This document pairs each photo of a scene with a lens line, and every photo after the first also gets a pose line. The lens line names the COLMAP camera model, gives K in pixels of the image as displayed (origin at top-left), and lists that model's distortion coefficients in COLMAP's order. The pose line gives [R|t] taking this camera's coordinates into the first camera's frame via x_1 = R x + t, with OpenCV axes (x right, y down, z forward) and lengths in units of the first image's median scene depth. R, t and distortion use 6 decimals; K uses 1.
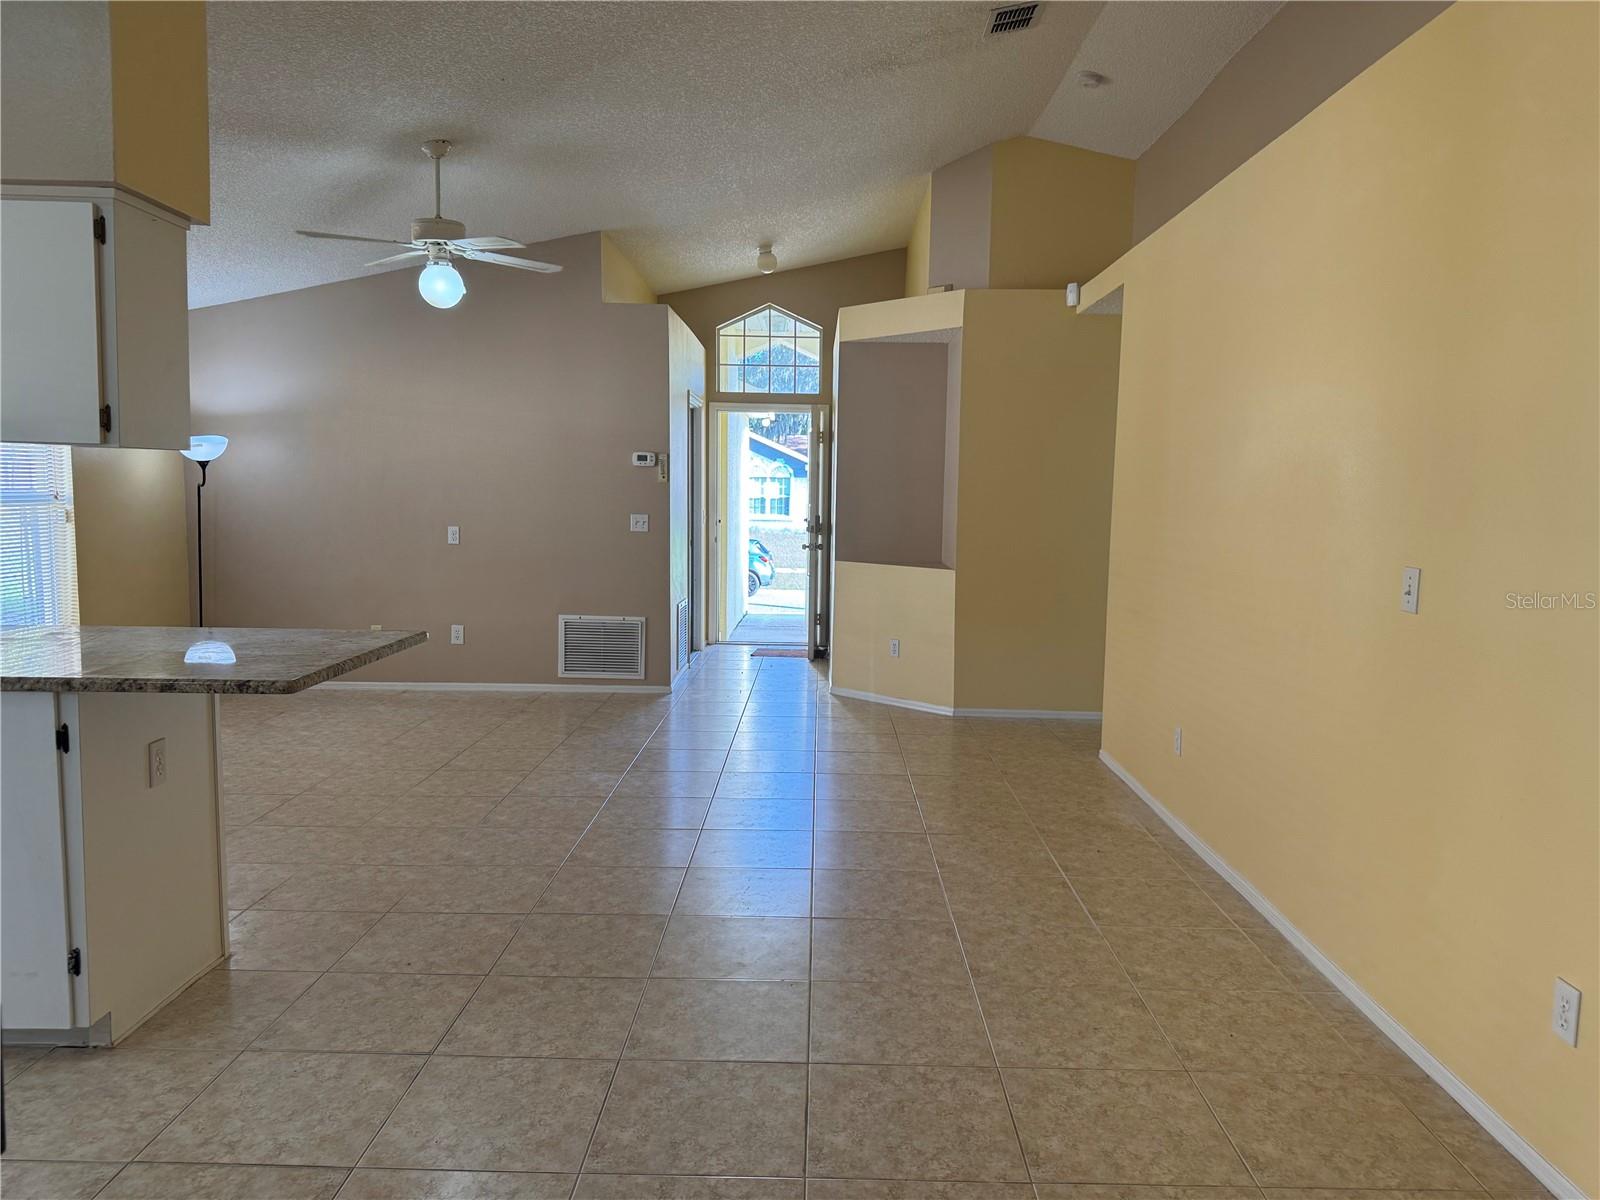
lens RADIAL K [[1116.7, 0, 802.0], [0, 1116.7, 599.3], [0, 0, 1]] dist [0.042712, -0.031998]
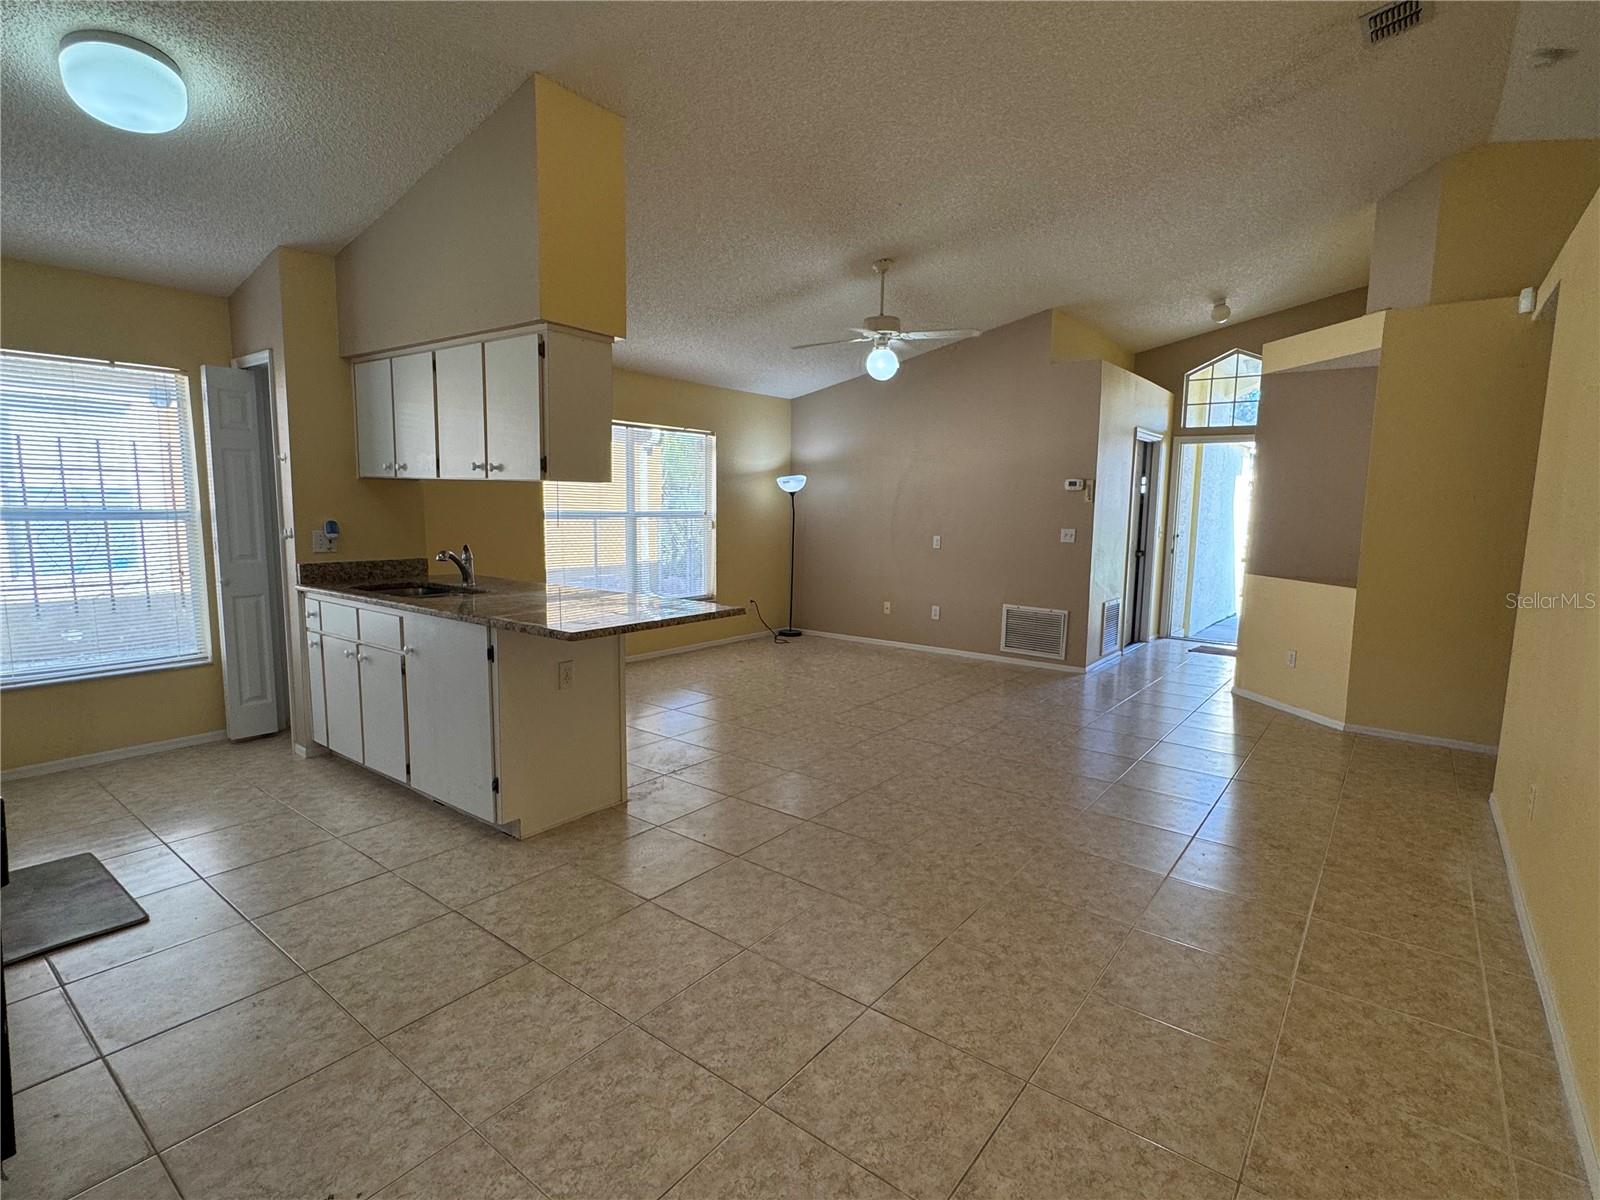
lens RADIAL K [[786.2, 0, 806.7], [0, 786.2, 593.2], [0, 0, 1]] dist [0.004693, -0.000388]
pose [[0.803931, 0.065083, -0.591151, 0.159214], [-0.061077, 0.997774, 0.026788, -0.010343], [0.591579, 0.014570, 0.806116, 0.123020]]
